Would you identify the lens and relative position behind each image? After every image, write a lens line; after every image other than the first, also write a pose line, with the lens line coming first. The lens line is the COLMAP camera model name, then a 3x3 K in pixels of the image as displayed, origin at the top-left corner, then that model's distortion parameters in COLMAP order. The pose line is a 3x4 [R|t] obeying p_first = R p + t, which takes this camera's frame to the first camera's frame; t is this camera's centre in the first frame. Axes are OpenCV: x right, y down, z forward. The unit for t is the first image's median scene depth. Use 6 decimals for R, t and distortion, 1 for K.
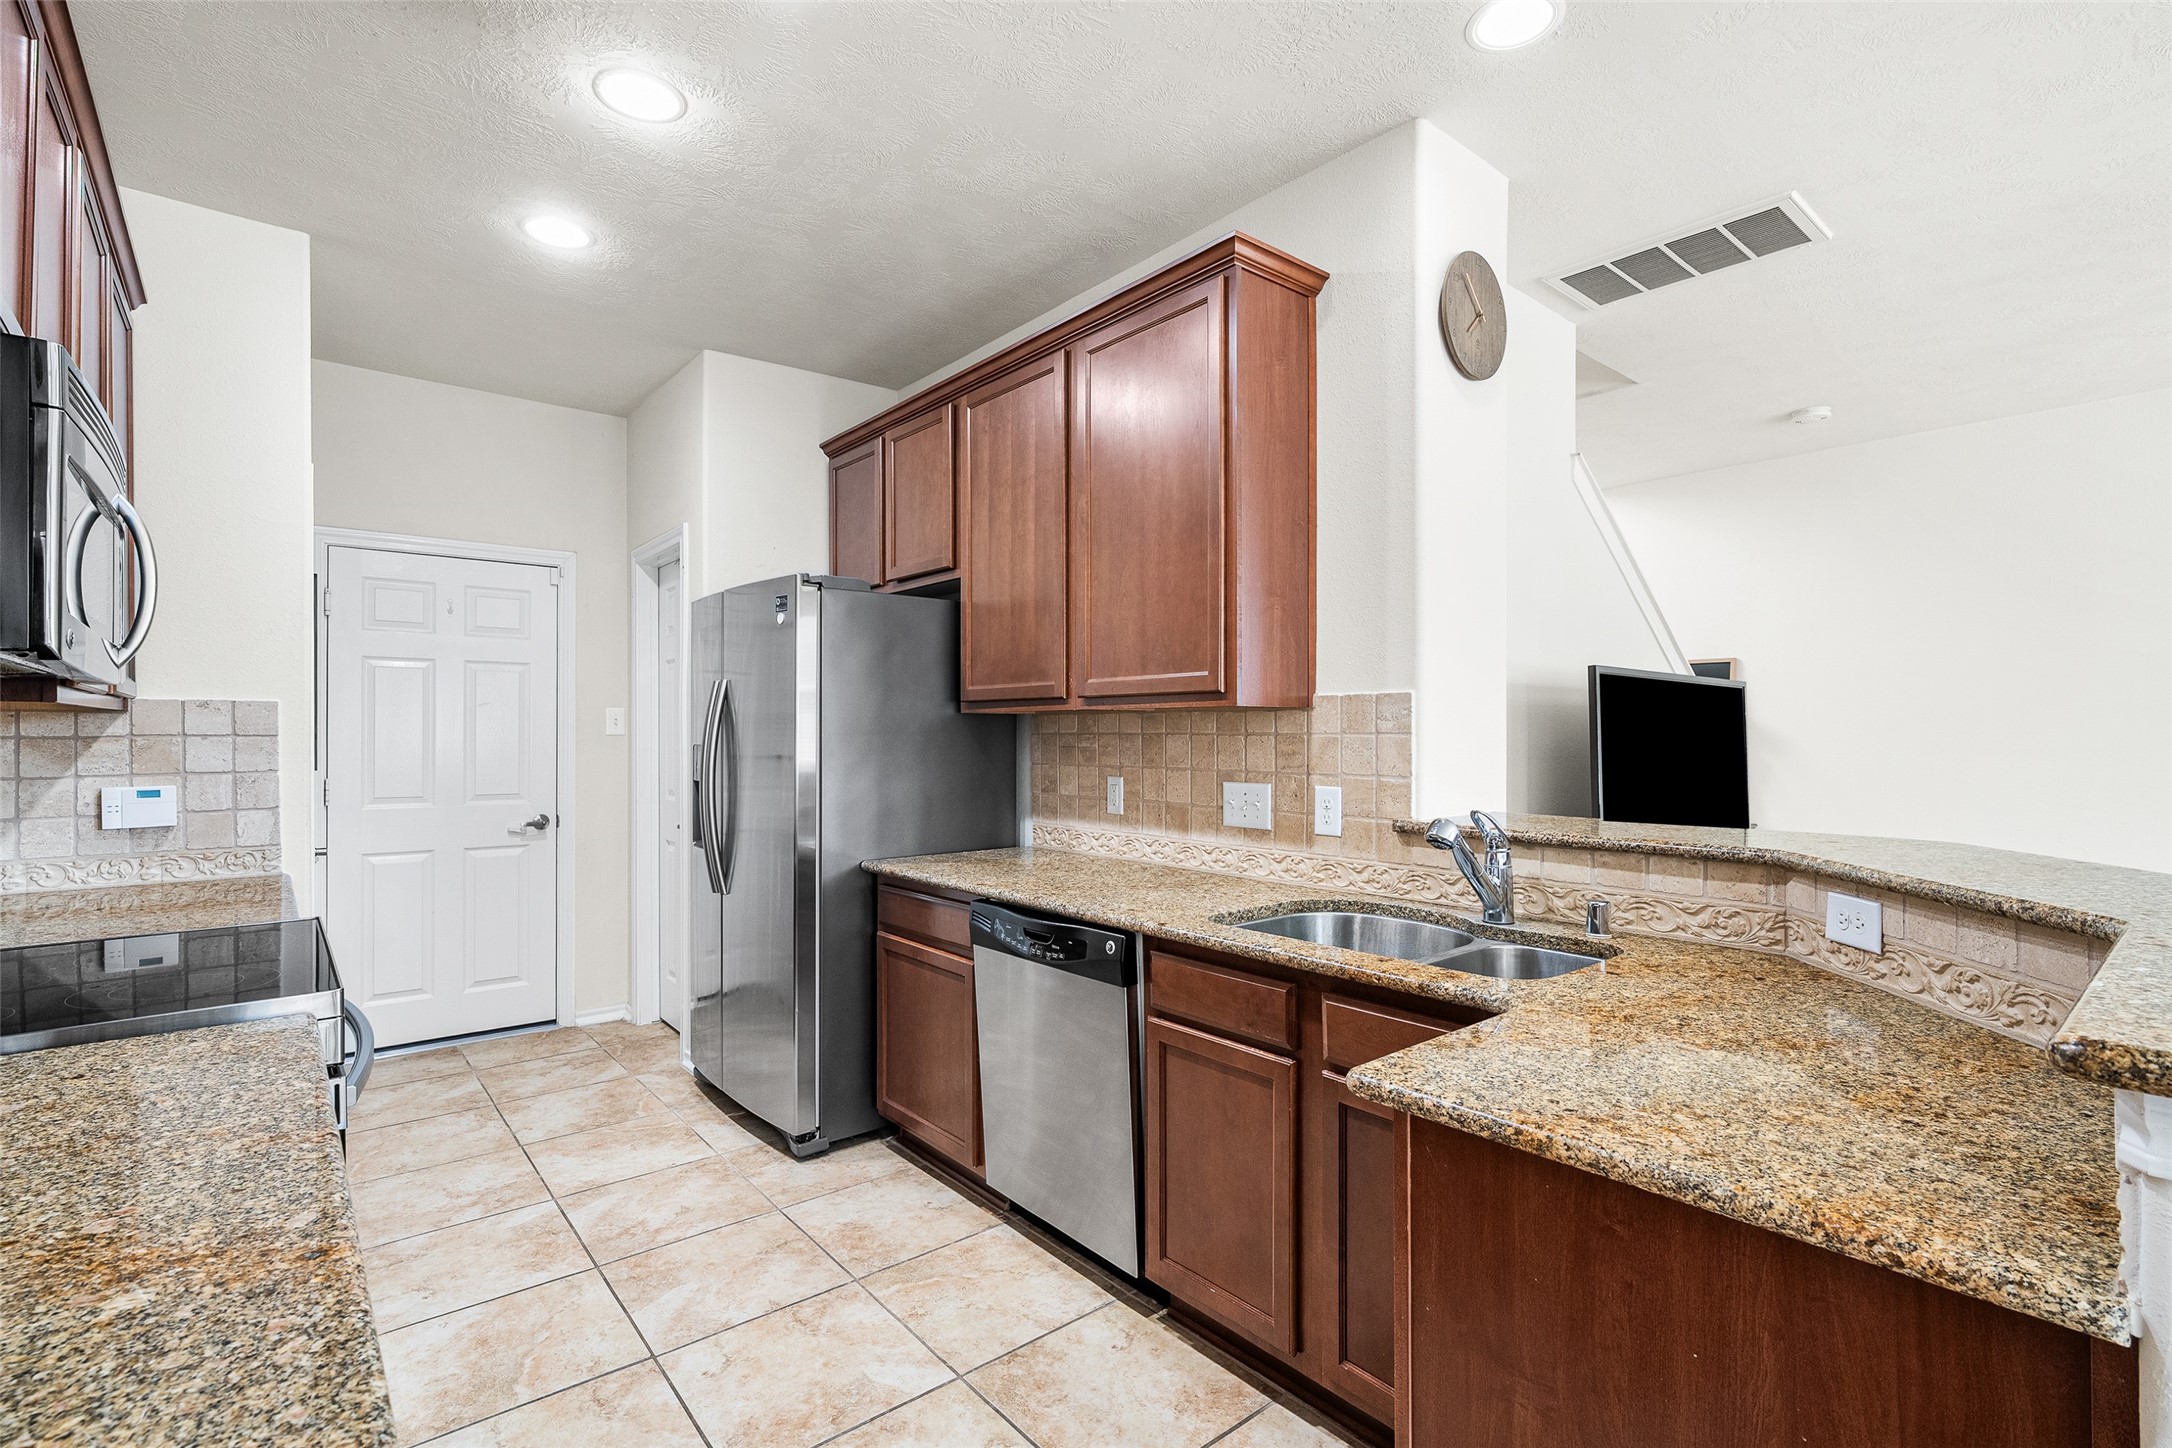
lens RADIAL K [[988.7, 0, 1091.1], [0, 988.7, 724.6], [0, 0, 1]] dist [0.001527, 0.000094]
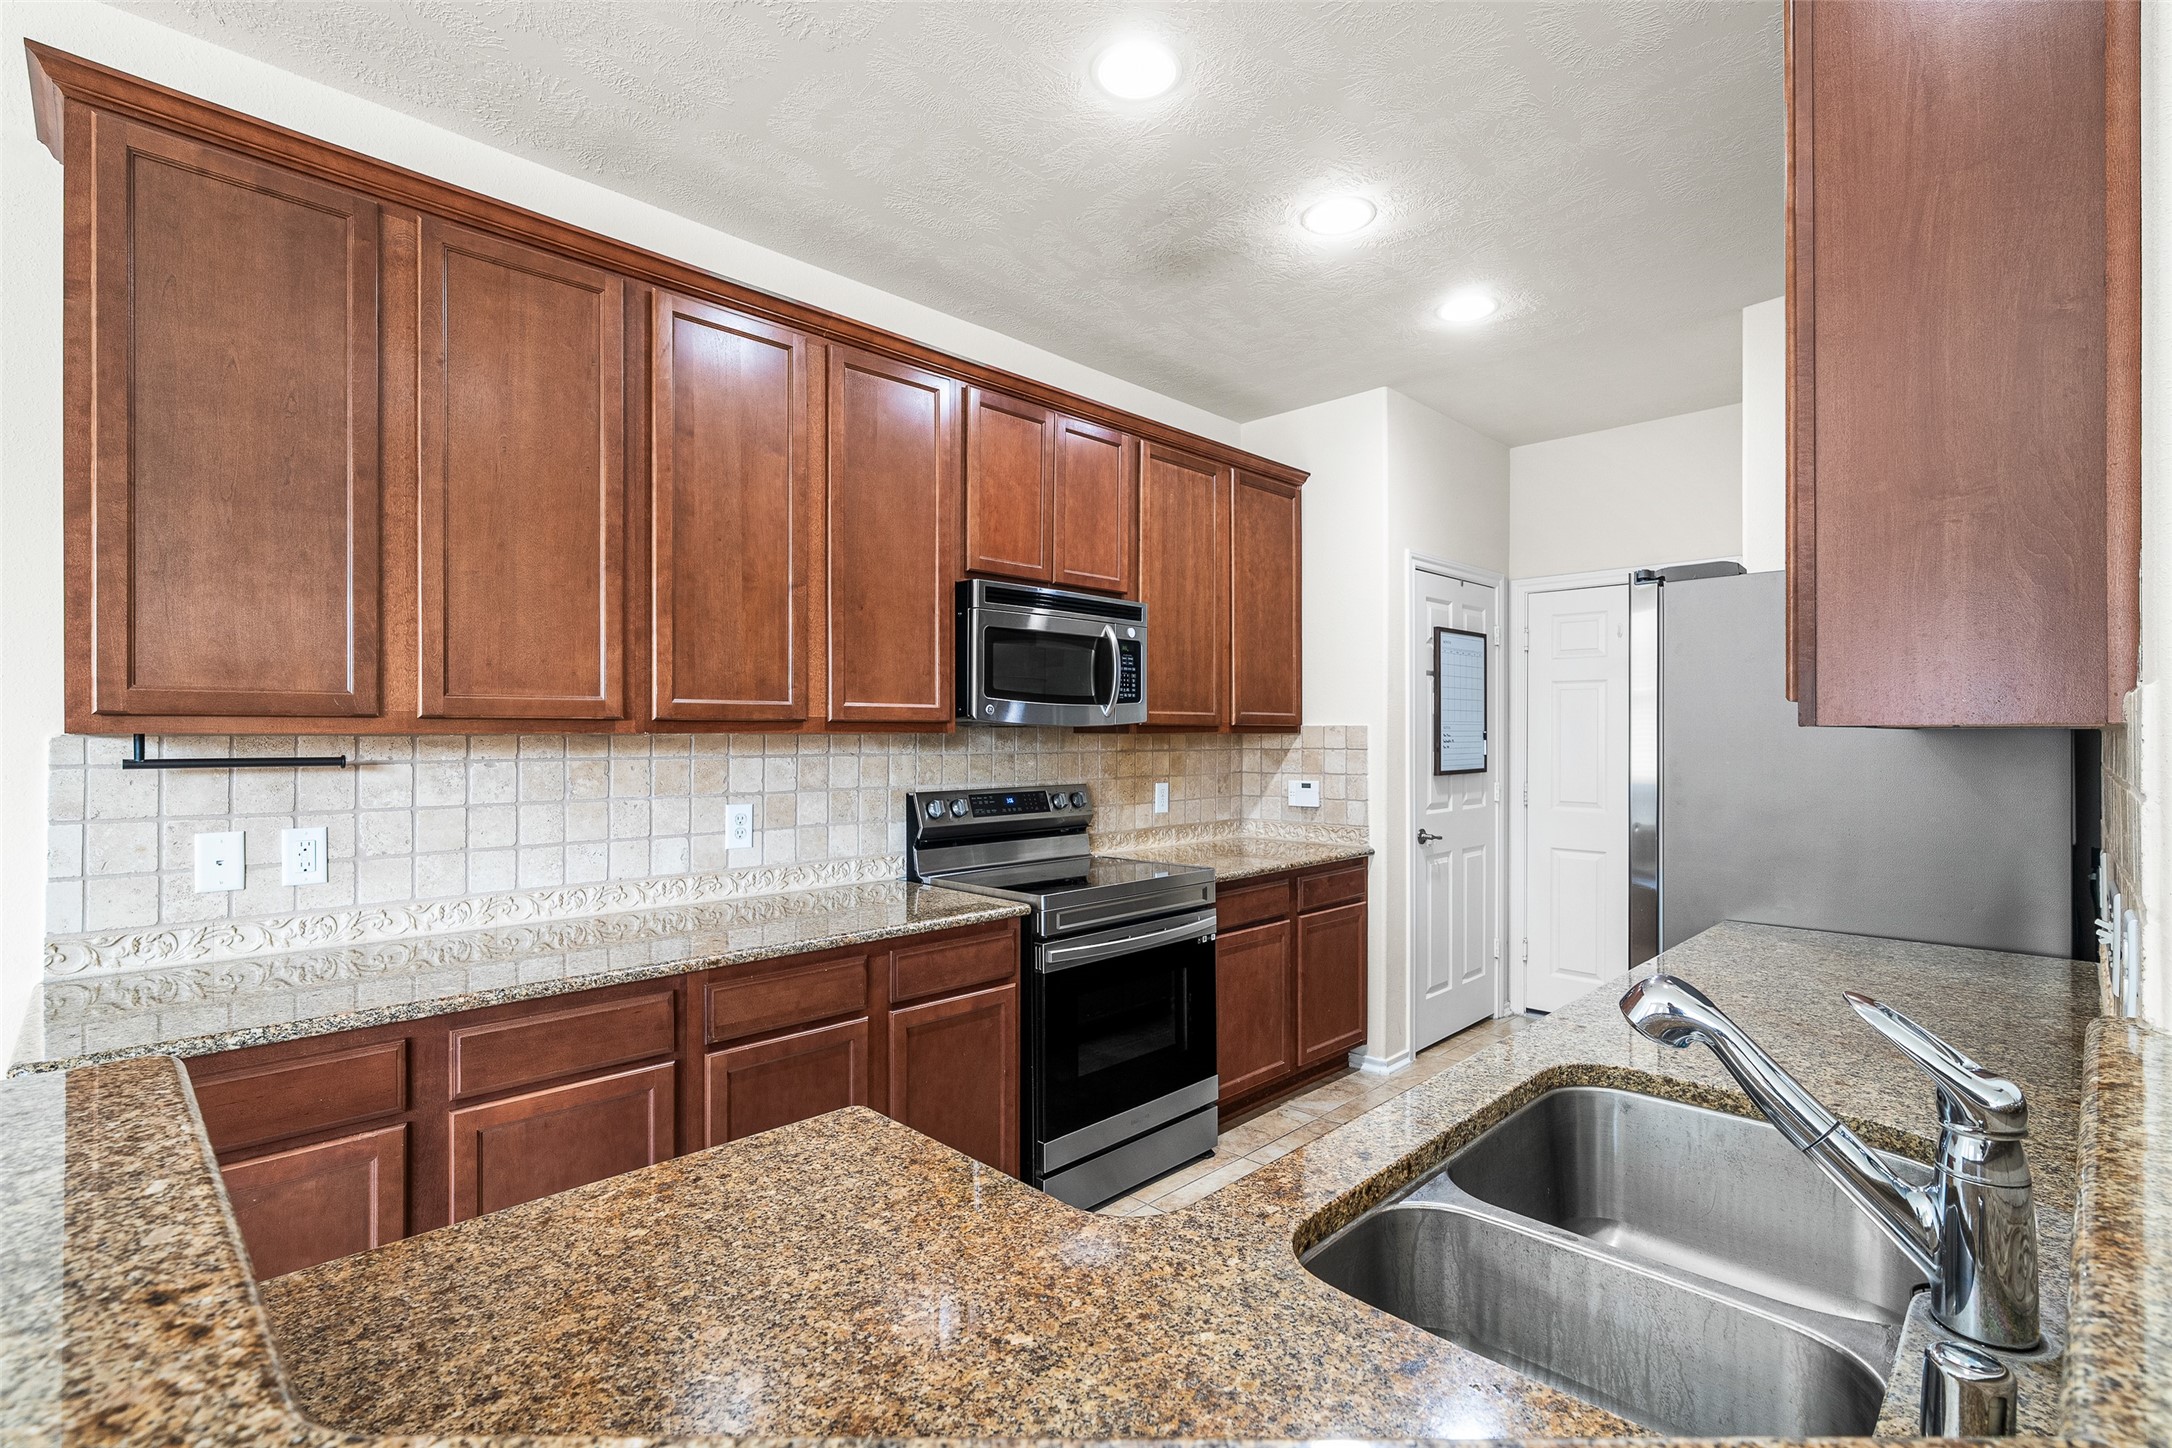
lens RADIAL K [[988.7, 0, 1094.2], [0, 988.7, 734.8], [0, 0, 1]] dist [0.001527, 0.000094]
pose [[0.096292, -0.001056, -0.995353, 1.245882], [0.009189, 0.999958, -0.000172, -0.029324], [0.995311, -0.009129, 0.096298, 1.096508]]
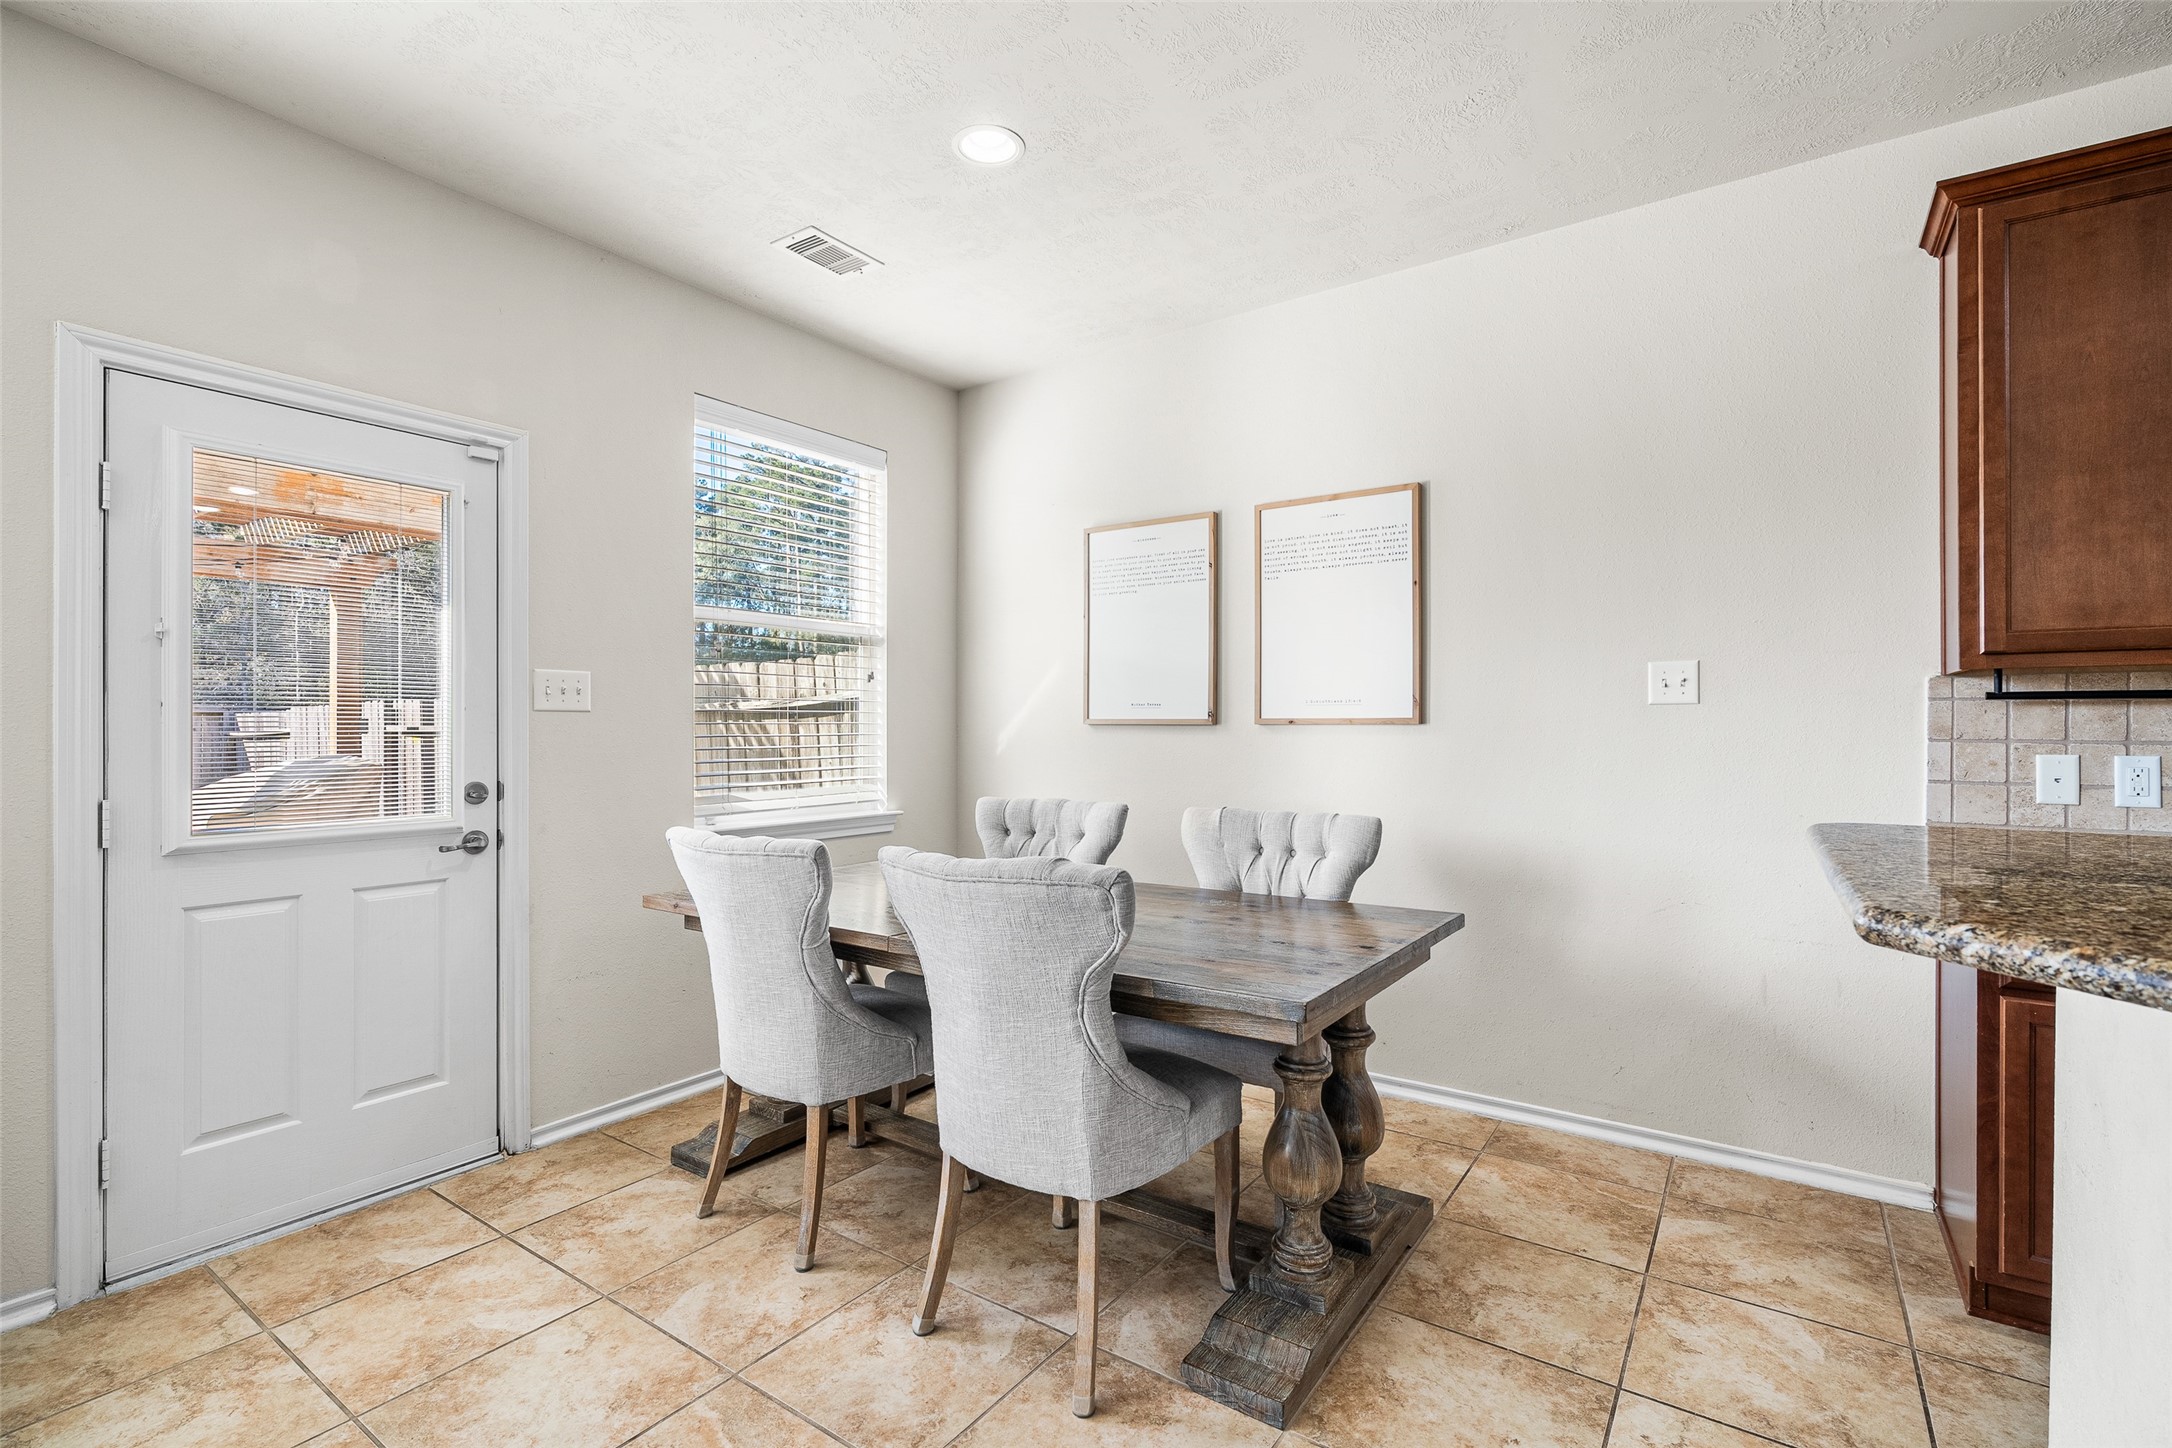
lens RADIAL K [[988.7, 0, 1086.6], [0, 988.7, 722.8], [0, 0, 1]] dist [0.001527, 0.000094]
pose [[-0.964118, 0.002718, -0.265461, 1.917754], [0.005172, 0.999950, -0.008545, 0.074386], [0.265425, -0.009611, -0.964084, 1.198744]]
